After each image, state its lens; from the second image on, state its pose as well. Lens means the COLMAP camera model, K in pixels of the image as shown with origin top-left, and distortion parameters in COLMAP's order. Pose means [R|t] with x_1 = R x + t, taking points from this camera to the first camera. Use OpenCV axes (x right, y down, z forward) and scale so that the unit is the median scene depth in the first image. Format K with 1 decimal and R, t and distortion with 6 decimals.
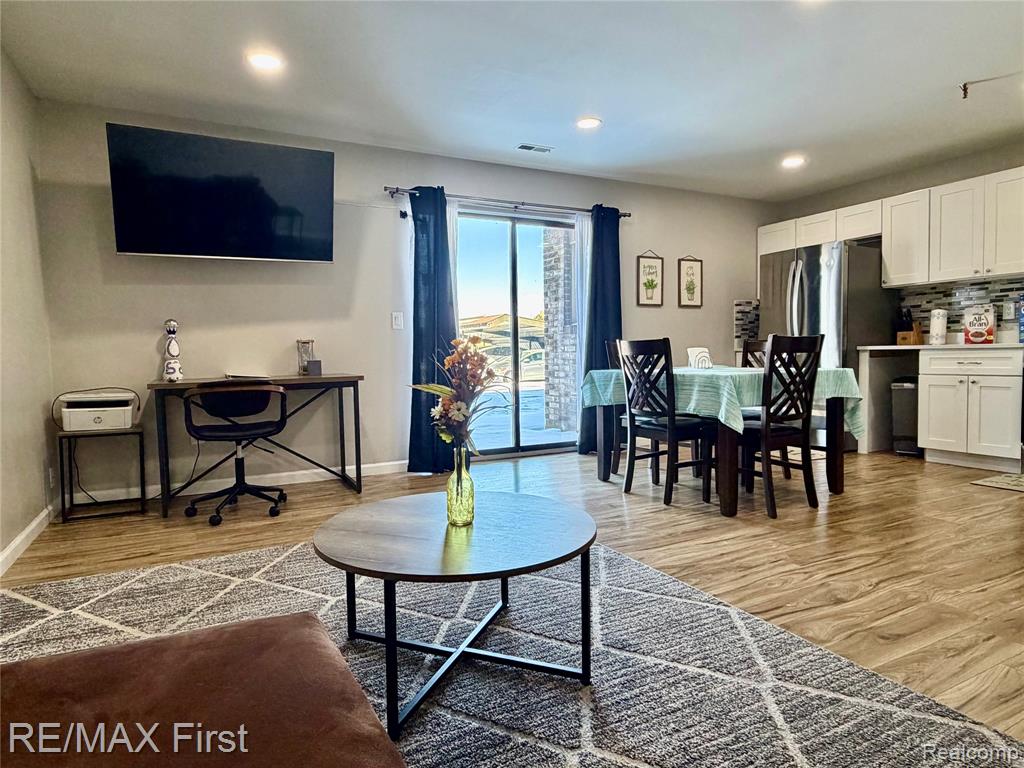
lens RADIAL K [[603.5, 0, 512.0], [0, 603.5, 384.0], [0, 0, 1]] dist [0.017354, -0.000089]
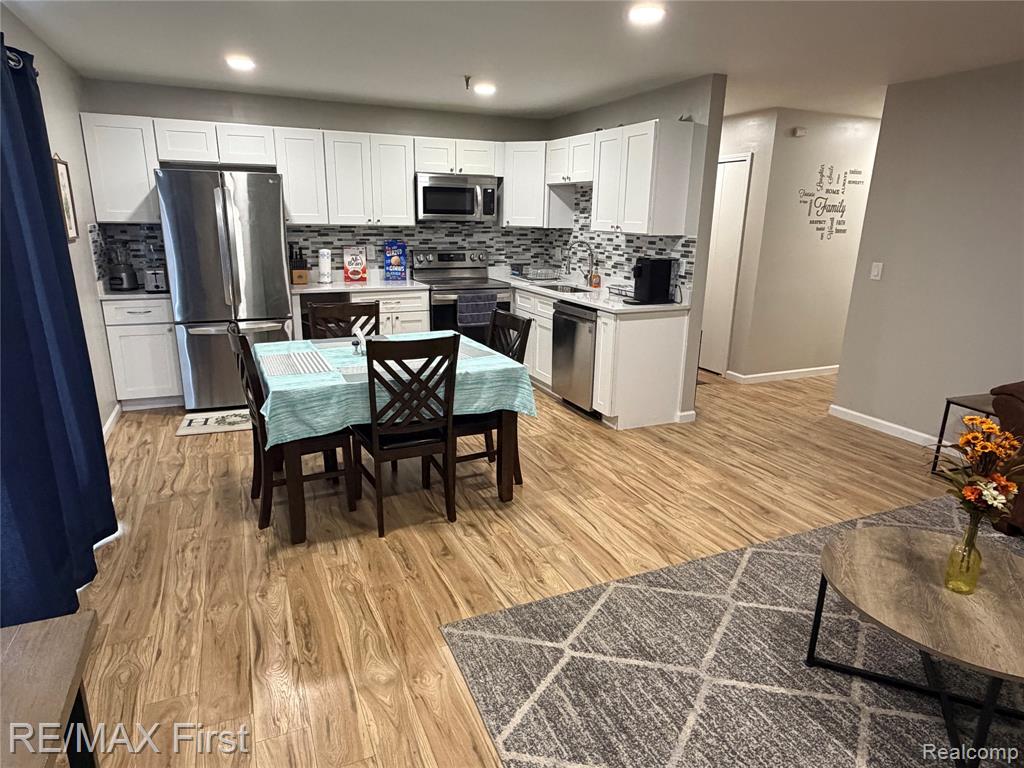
lens RADIAL K [[622.0, 0, 512.0], [0, 622.0, 384.0], [0, 0, 1]] dist [-0.005029, -0.000468]
pose [[0.054522, -0.244828, 0.968032, -0.629314], [0.032928, 0.969388, 0.243316, -0.234186], [-0.997970, 0.018609, 0.060914, 0.968021]]
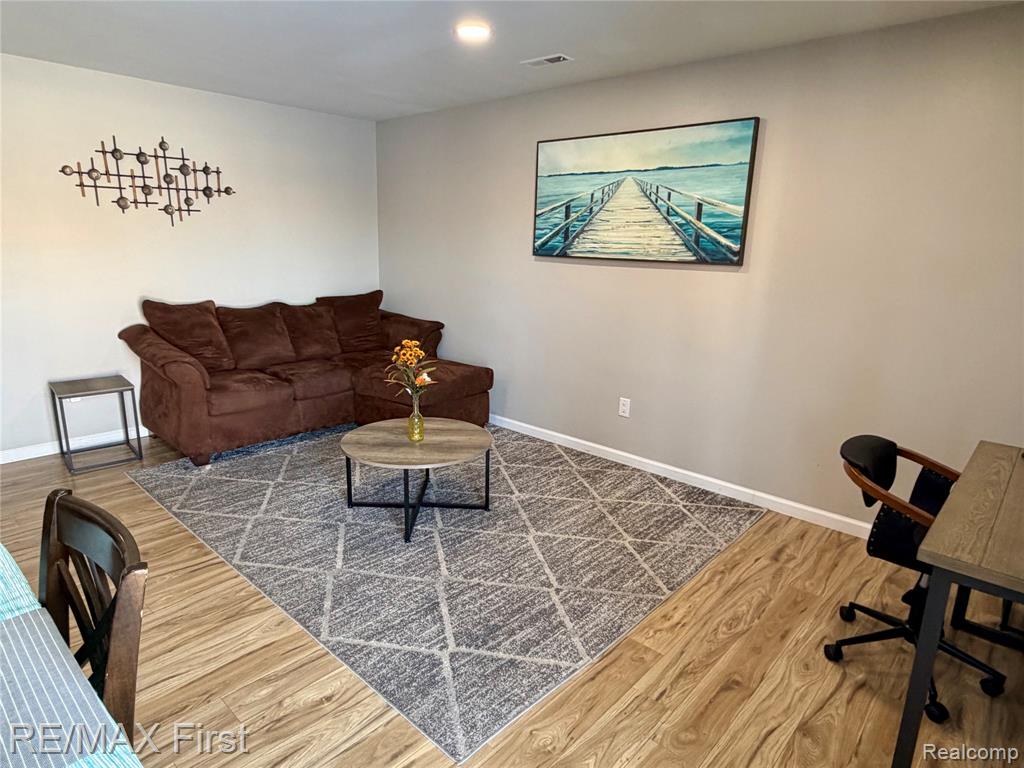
lens RADIAL K [[603.5, 0, 512.0], [0, 603.5, 384.0], [0, 0, 1]] dist [0.017354, -0.000089]
pose [[-0.938845, 0.076780, -0.335669, 0.139157], [-0.026726, 0.955634, 0.293341, -0.270746], [0.343300, 0.284373, -0.895141, 1.527081]]
